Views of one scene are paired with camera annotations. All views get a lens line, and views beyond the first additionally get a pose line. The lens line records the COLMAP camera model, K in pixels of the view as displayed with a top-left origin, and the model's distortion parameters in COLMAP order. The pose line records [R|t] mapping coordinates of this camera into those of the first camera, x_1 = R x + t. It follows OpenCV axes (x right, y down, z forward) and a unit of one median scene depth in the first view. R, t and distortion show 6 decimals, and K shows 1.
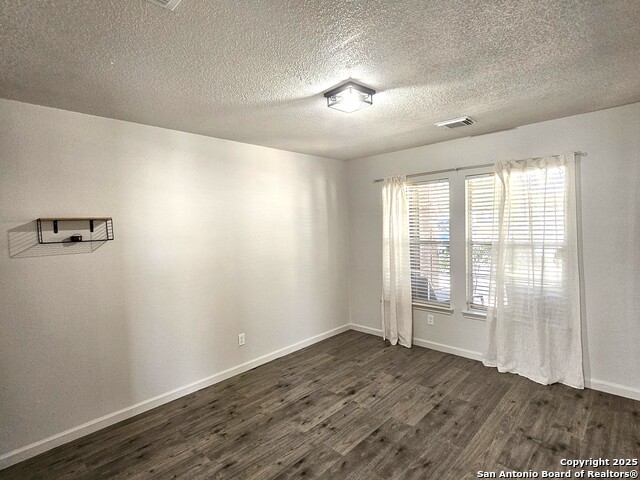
lens RADIAL K [[321.7, 0, 322.4], [0, 321.7, 238.2], [0, 0, 1]] dist [-0.003816, 0.001574]
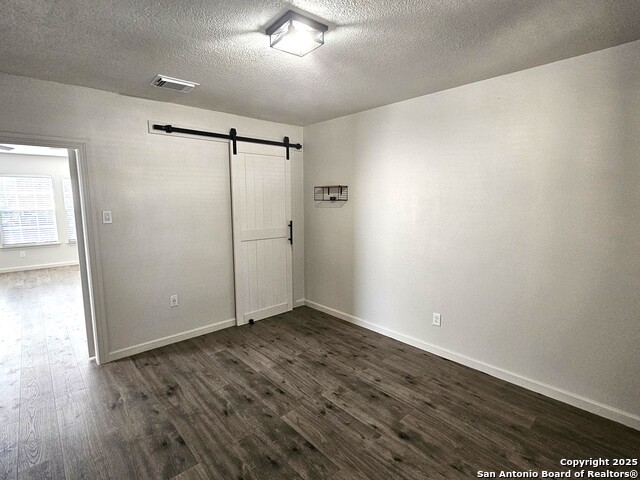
lens RADIAL K [[321.7, 0, 322.4], [0, 321.7, 238.2], [0, 0, 1]] dist [-0.003816, 0.001574]
pose [[-0.068909, 0.151545, -0.986046, 0.601282], [-0.028392, 0.987697, 0.153783, -0.032810], [0.997219, 0.038593, -0.063759, 0.715810]]
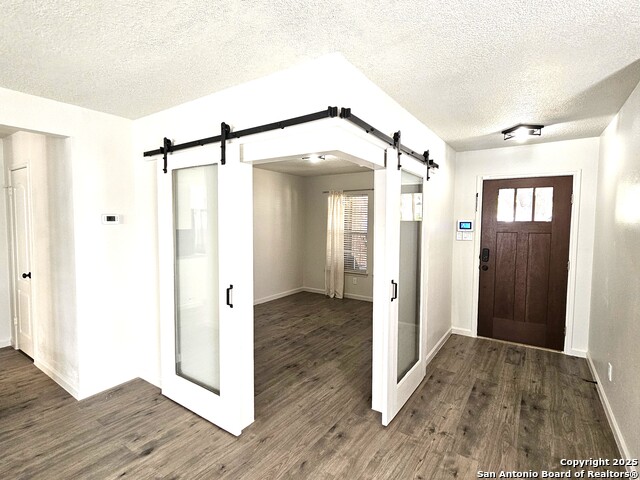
lens RADIAL K [[321.7, 0, 322.4], [0, 321.7, 238.2], [0, 0, 1]] dist [-0.003816, 0.001574]
pose [[0.984511, 0.030705, 0.172616, -0.118837], [-0.033813, 0.999314, 0.015095, 0.023207], [-0.172034, -0.020698, 0.984874, -0.610283]]
